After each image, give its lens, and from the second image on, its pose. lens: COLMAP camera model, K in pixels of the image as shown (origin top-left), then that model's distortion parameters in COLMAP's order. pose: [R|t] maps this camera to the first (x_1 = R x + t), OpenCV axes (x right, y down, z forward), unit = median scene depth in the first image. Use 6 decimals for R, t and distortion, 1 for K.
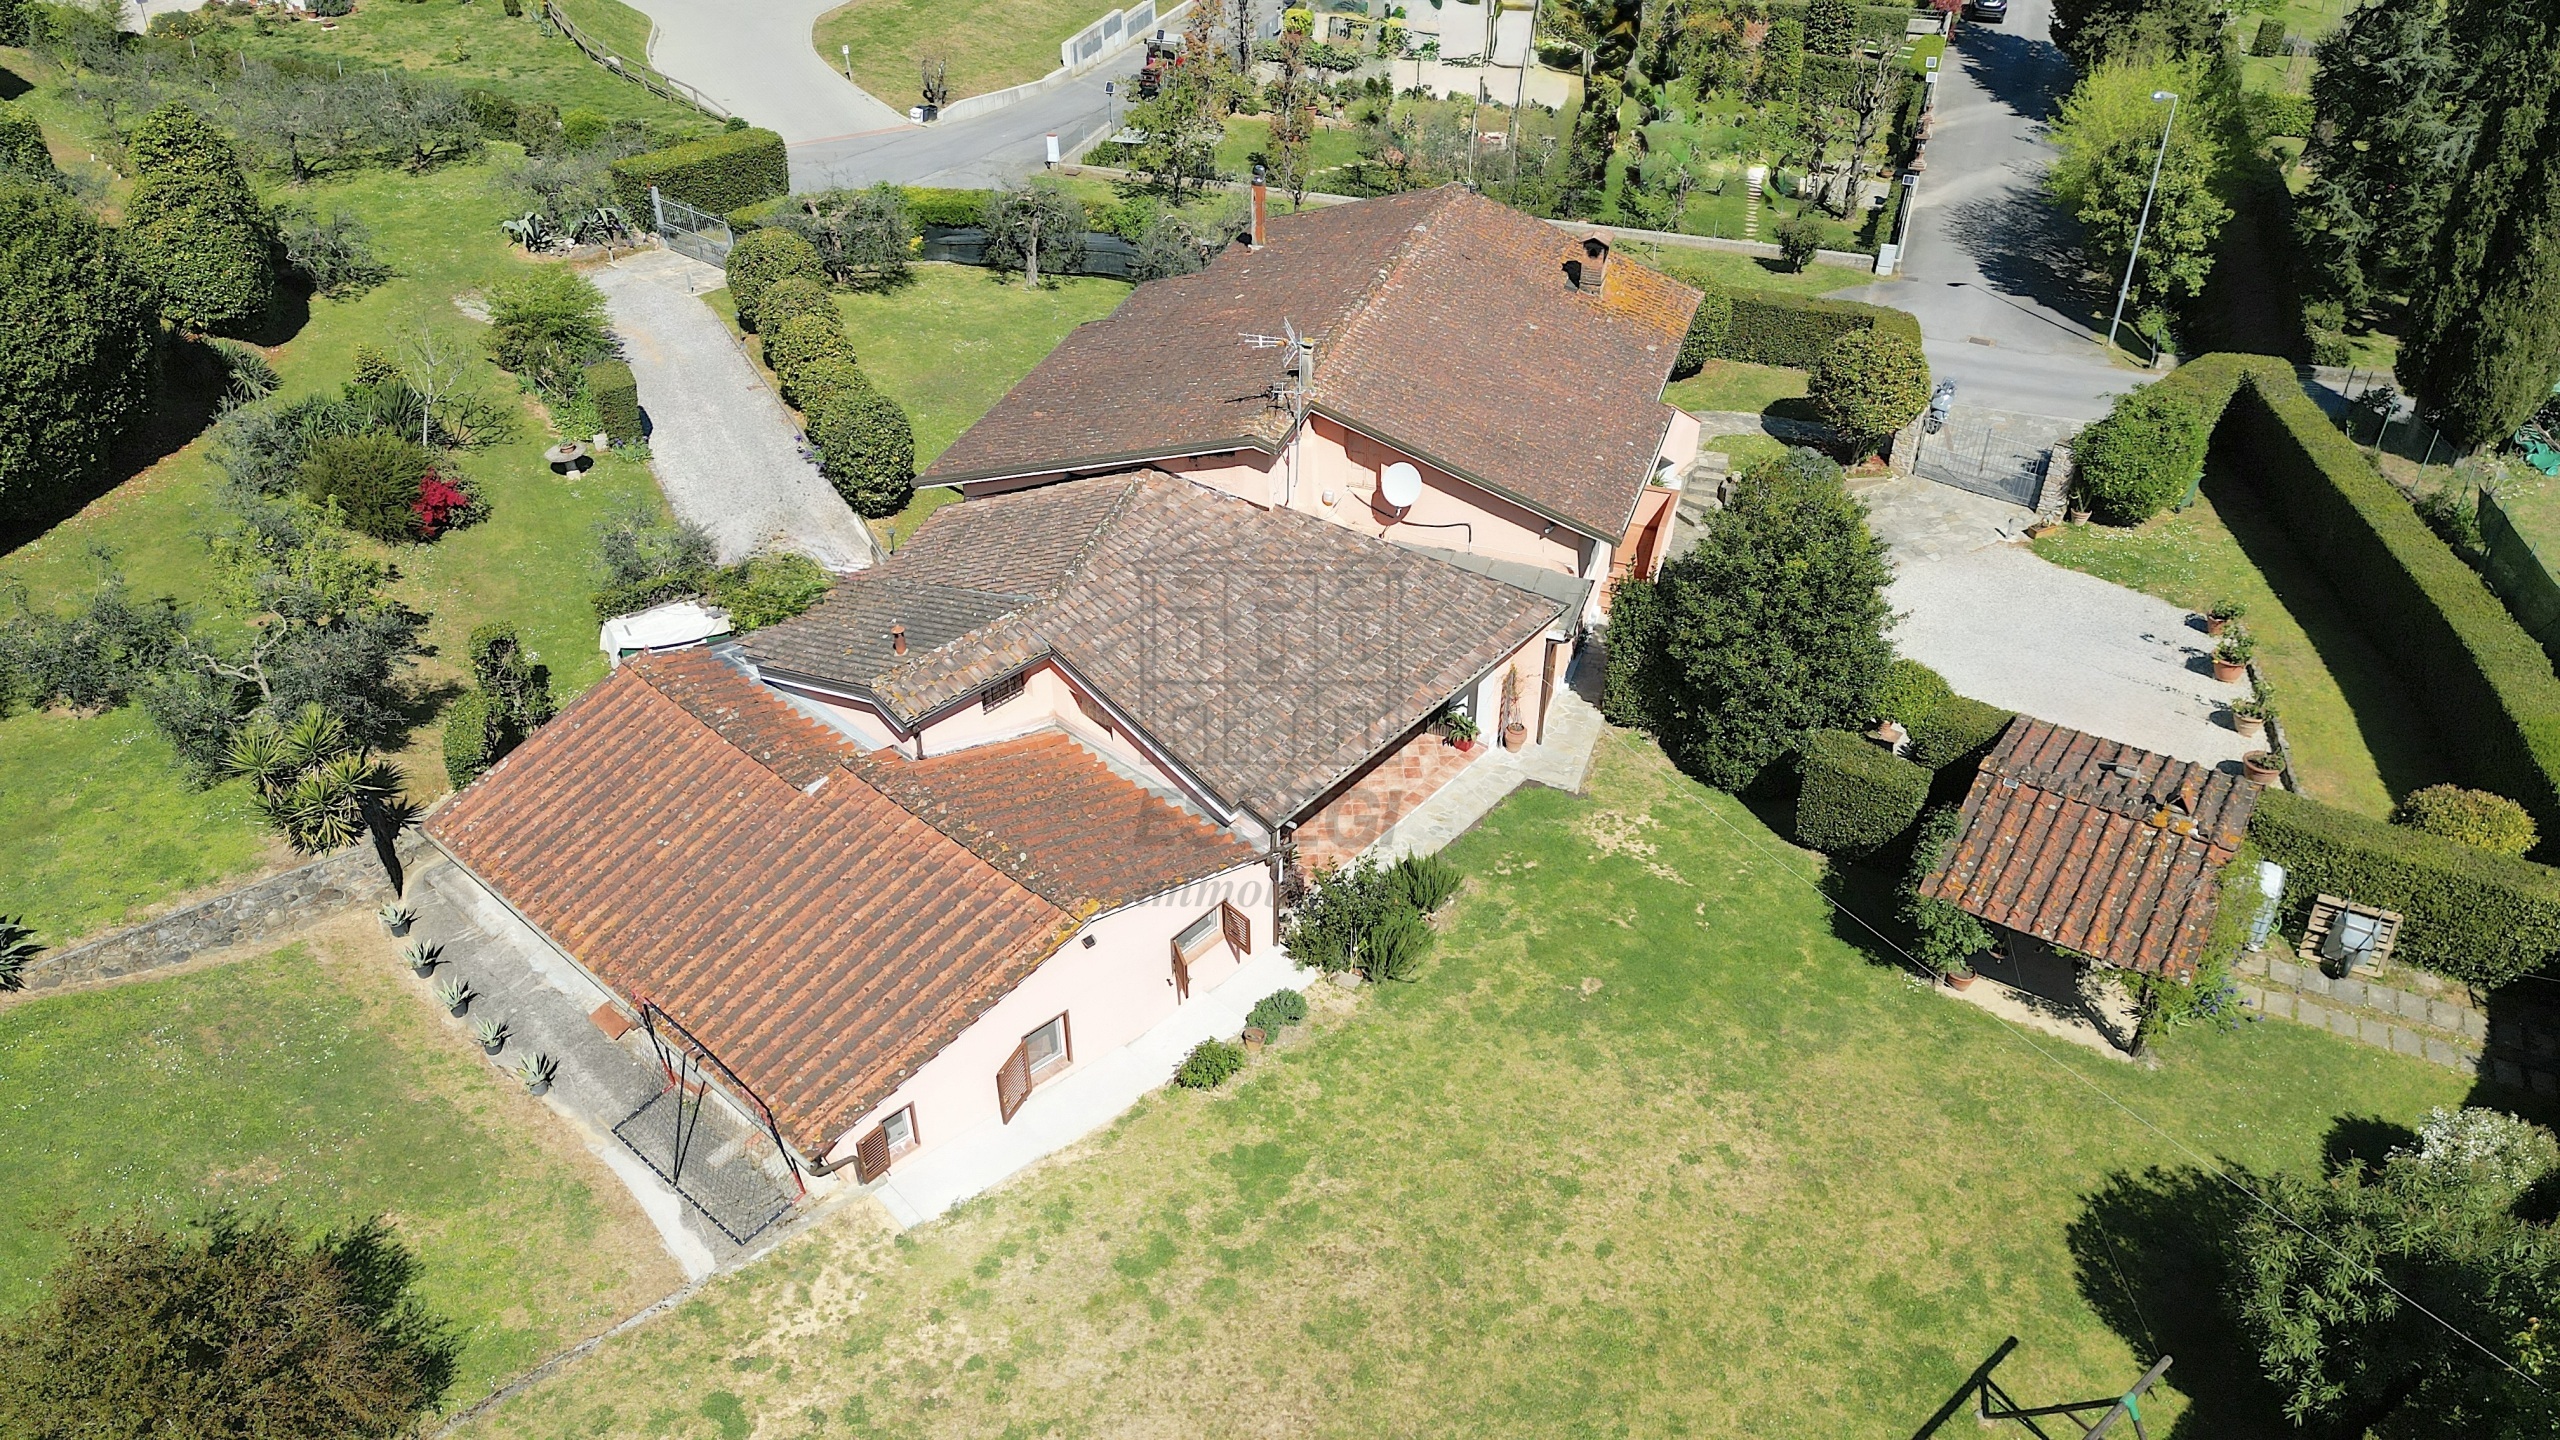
lens RADIAL K [[1819.6, 0, 1280.0], [0, 1819.6, 720.0], [0, 0, 1]] dist [0.071792, -0.060812]
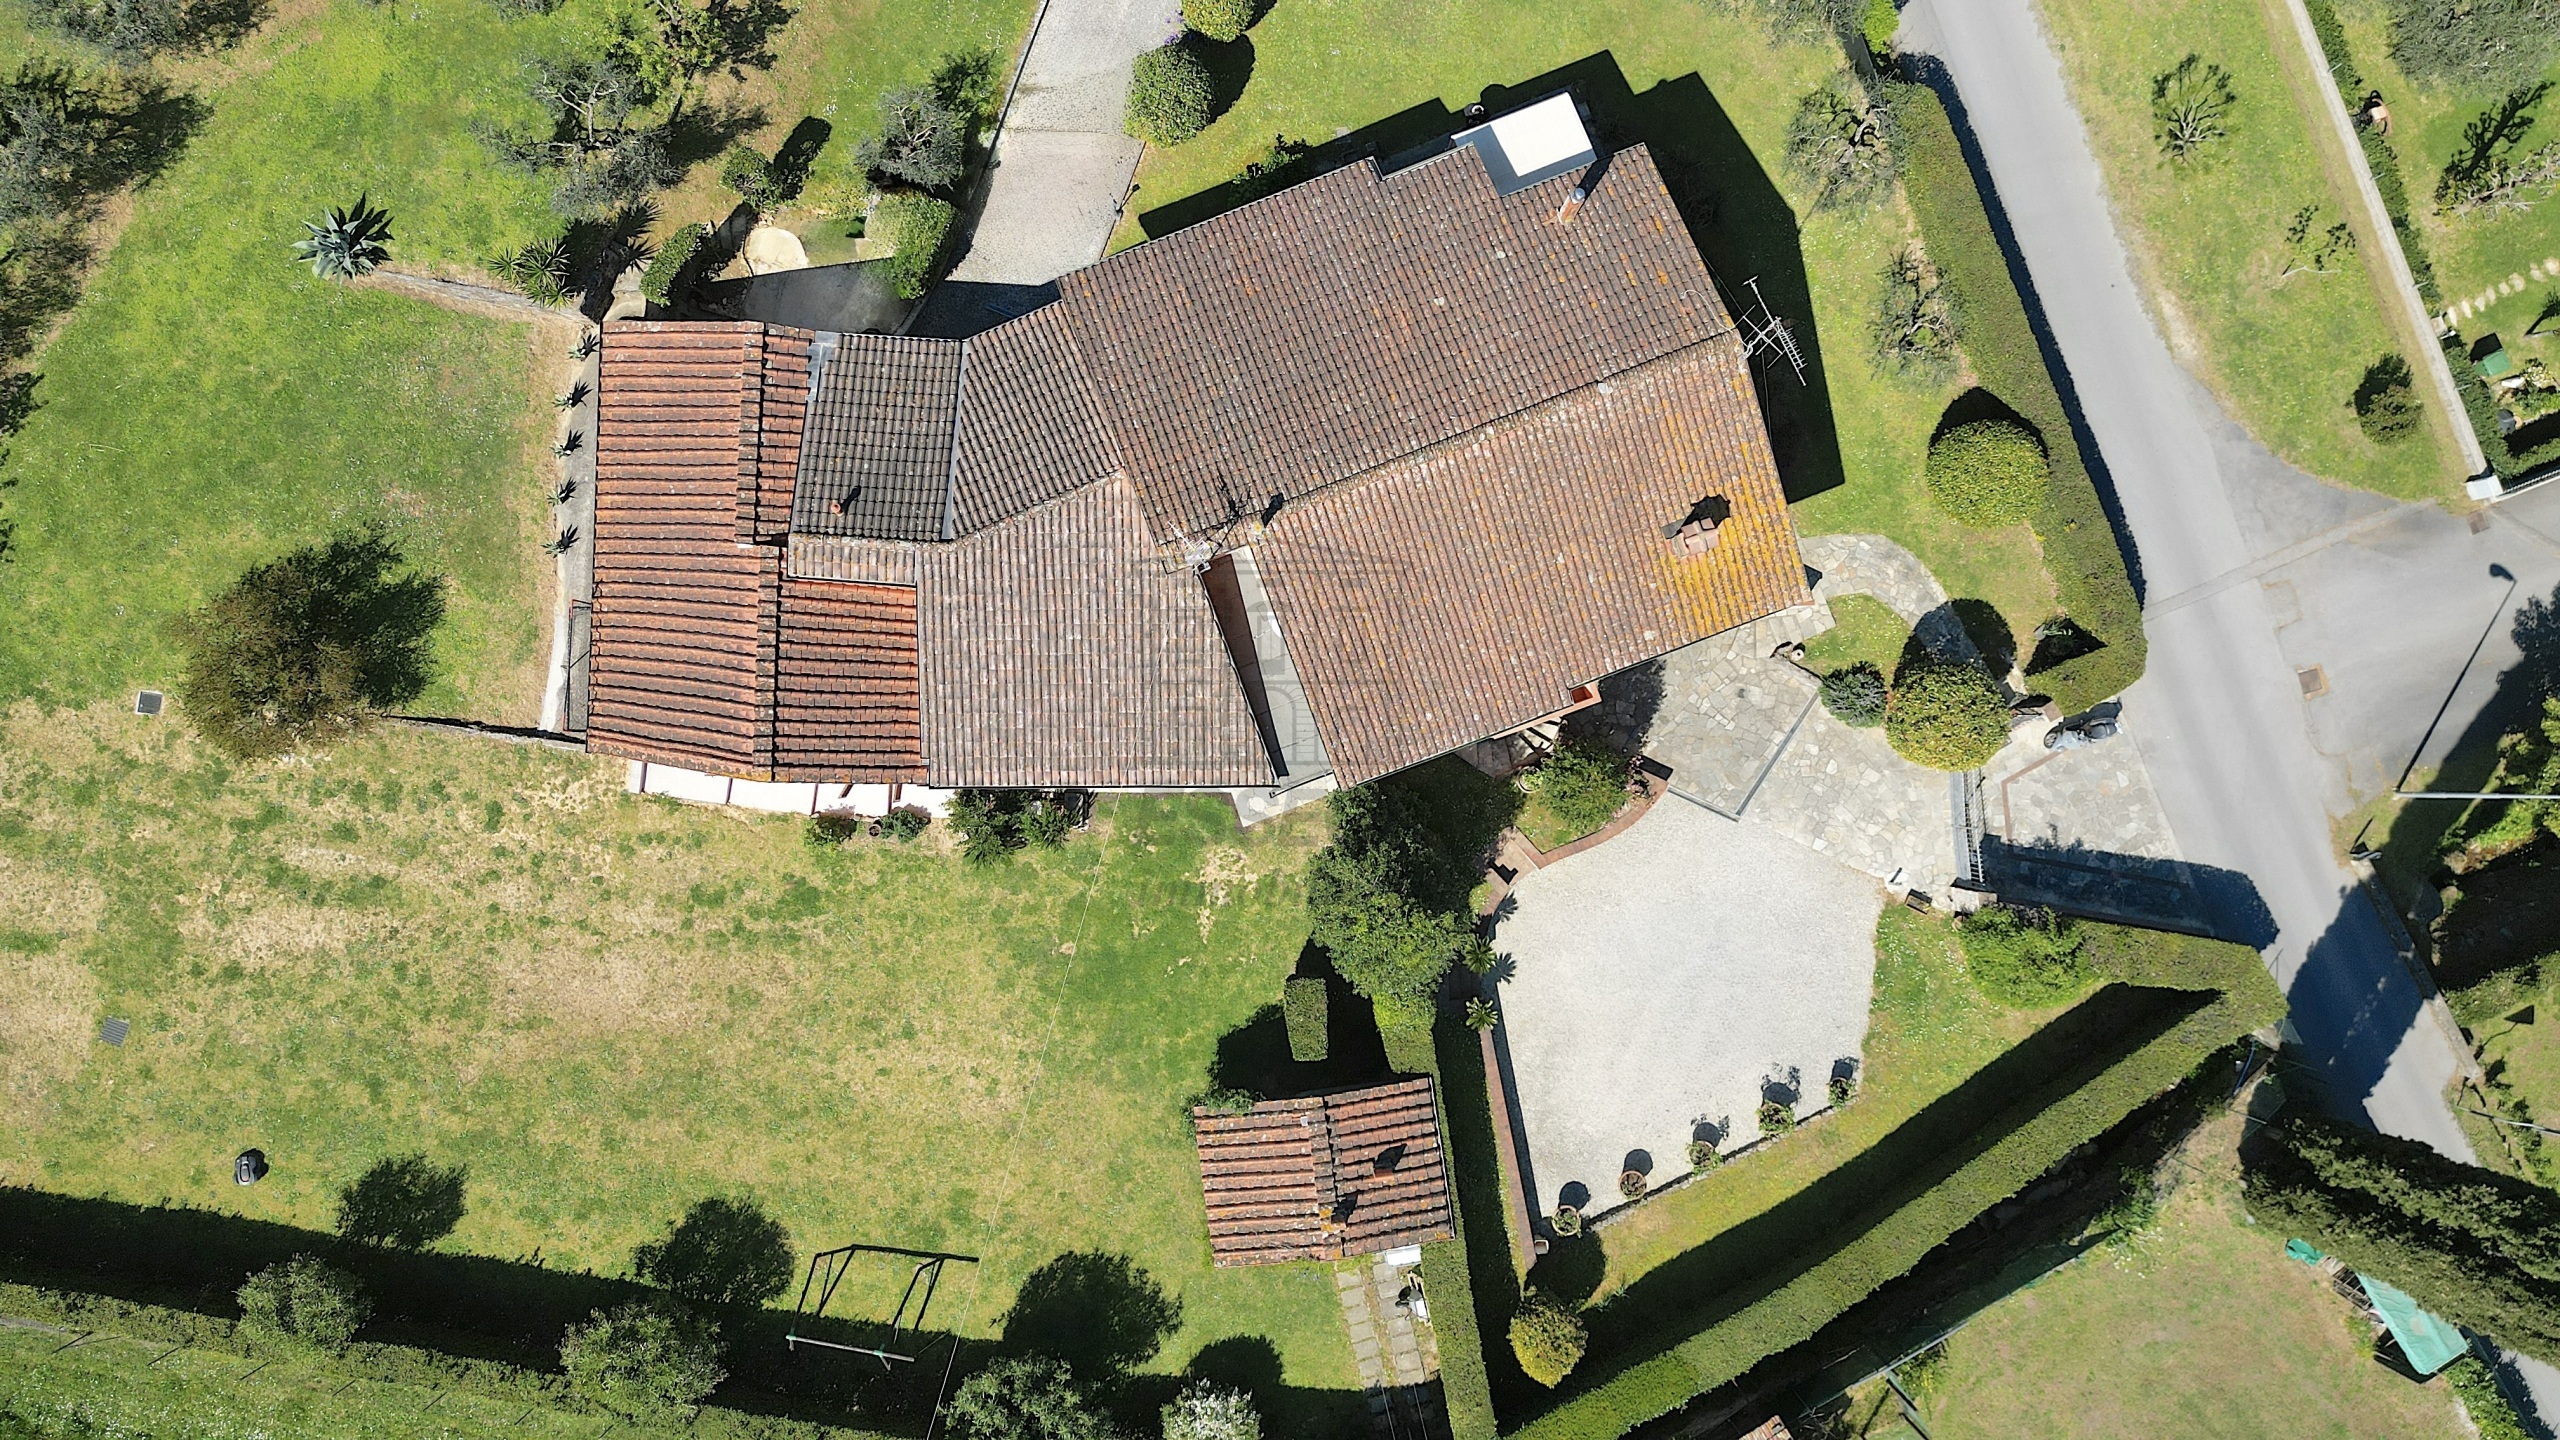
lens RADIAL K [[1819.6, 0, 1280.0], [0, 1819.6, 720.0], [0, 0, 1]] dist [0.071792, -0.060812]
pose [[0.644845, 0.764295, -0.005374, 0.166907], [-0.446155, 0.382117, 0.809279, -1.467367], [0.620581, -0.519462, 0.587400, 0.335120]]
